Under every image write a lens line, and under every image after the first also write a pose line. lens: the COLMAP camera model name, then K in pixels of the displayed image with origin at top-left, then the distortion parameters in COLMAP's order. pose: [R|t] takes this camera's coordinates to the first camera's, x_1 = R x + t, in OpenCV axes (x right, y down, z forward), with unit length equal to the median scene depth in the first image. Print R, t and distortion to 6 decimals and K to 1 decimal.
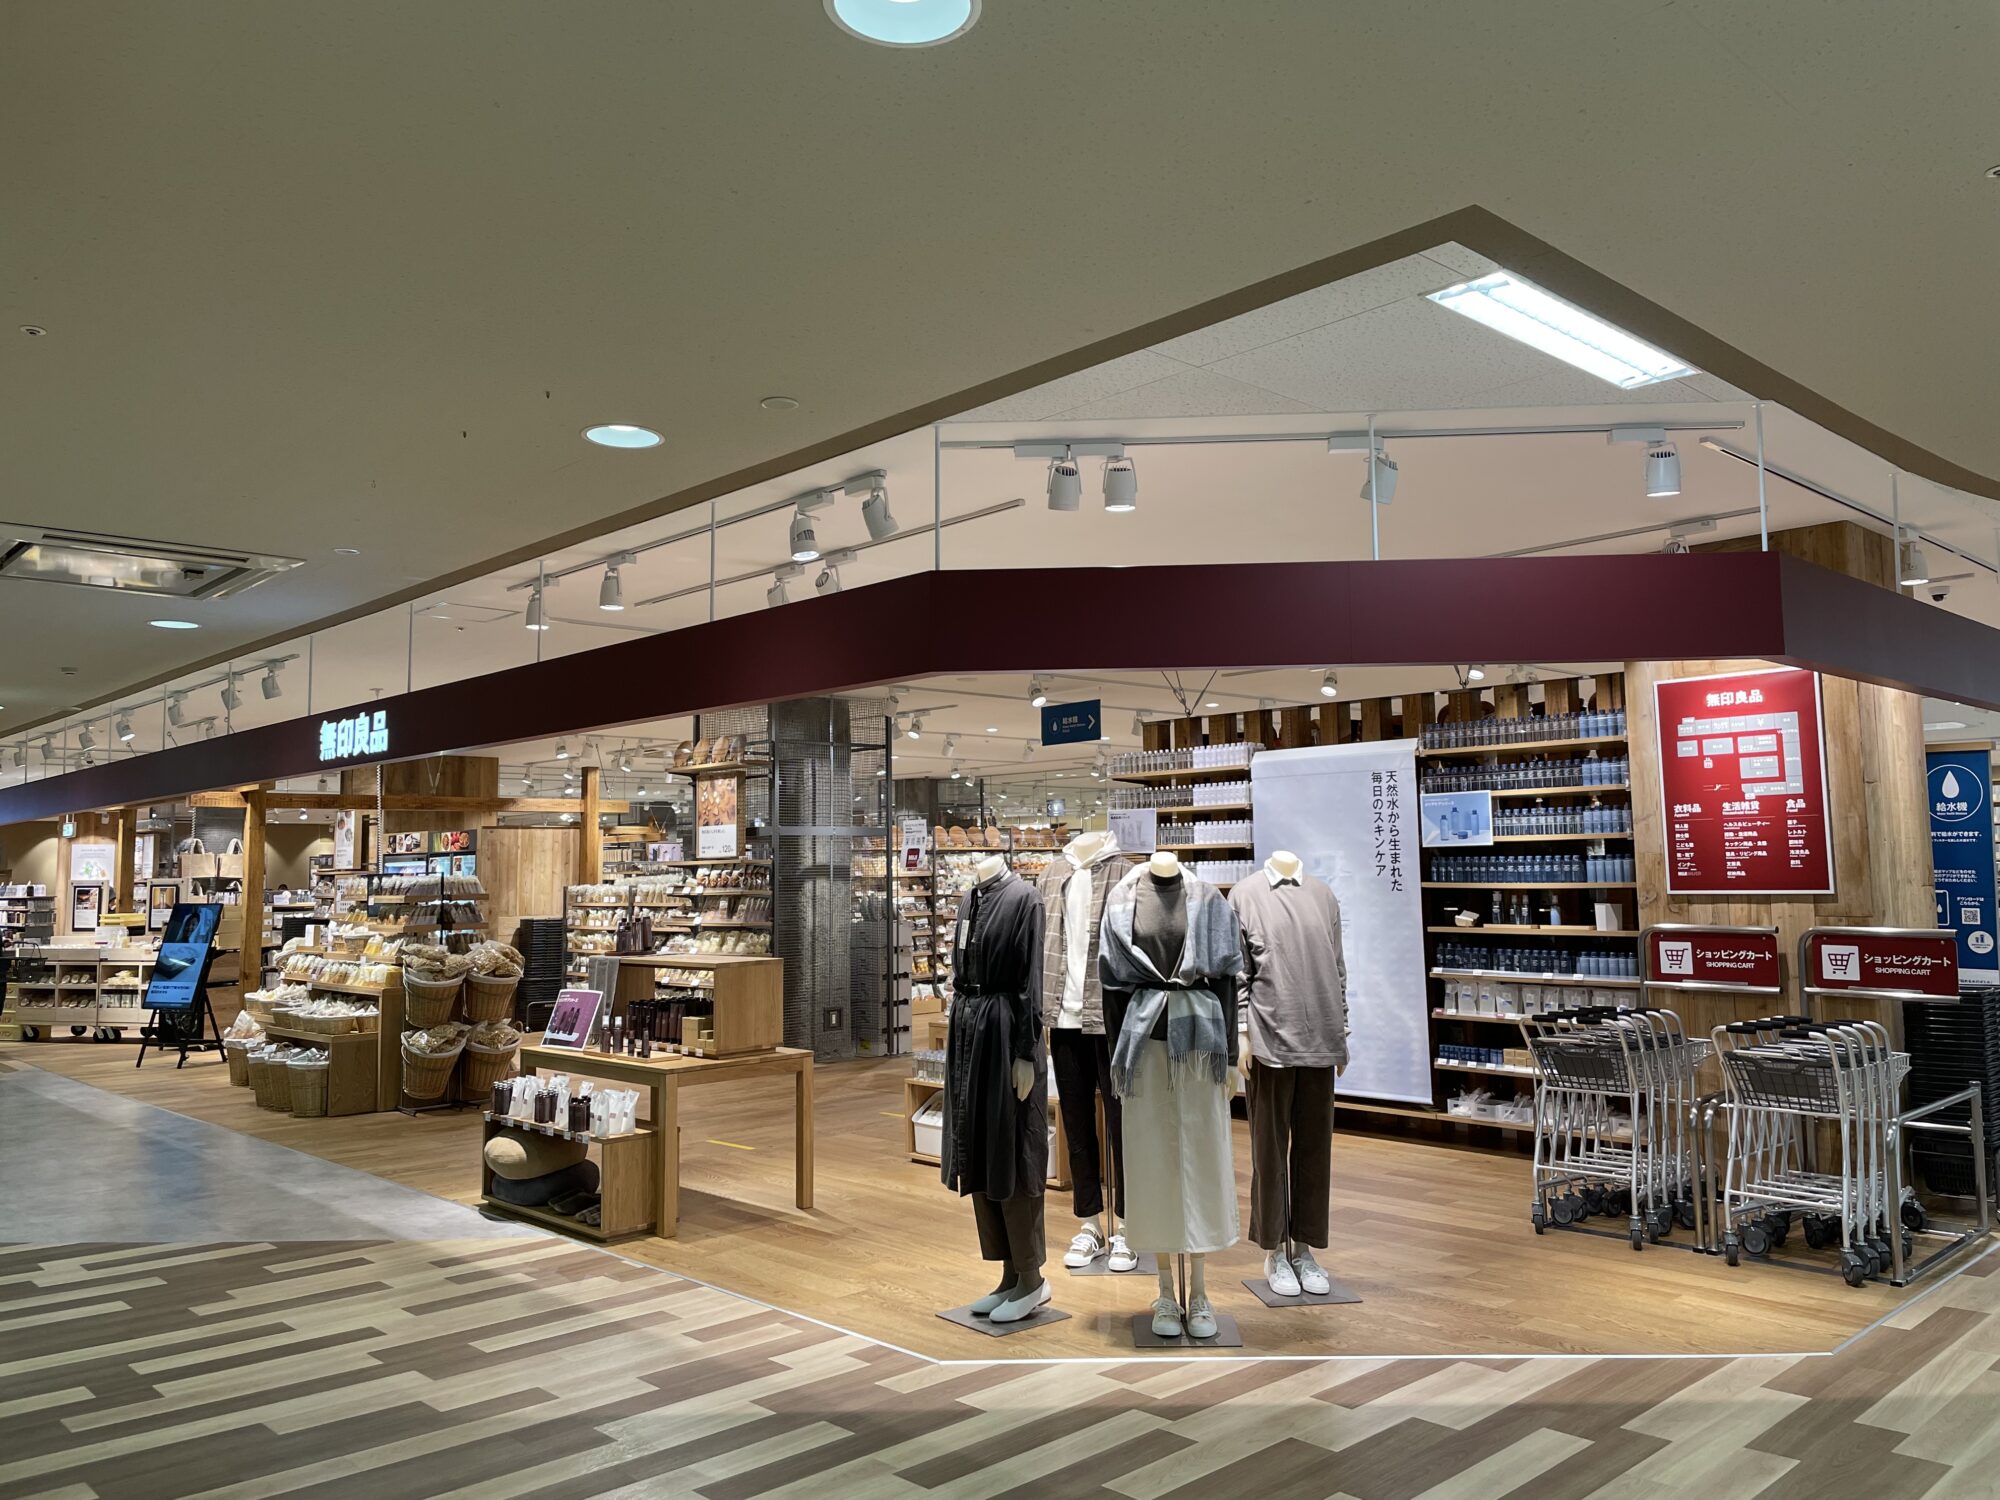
lens RADIAL K [[1521.6, 0, 1000.0], [0, 1521.6, 750.0], [0, 0, 1]] dist [0.134942, -0.210725]
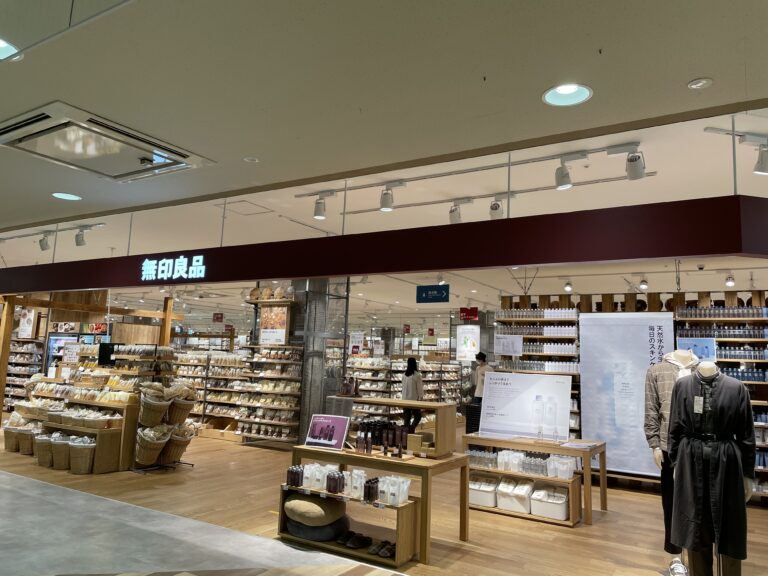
lens RADIAL K [[584.3, 0, 384.0], [0, 584.3, 288.0], [0, 0, 1]] dist [0.134942, -0.210725]
pose [[0.965528, 0.083224, 0.246636, -0.289235], [-0.073752, 0.996149, -0.047412, 0.024079], [-0.249632, 0.027588, 0.967948, 0.219194]]
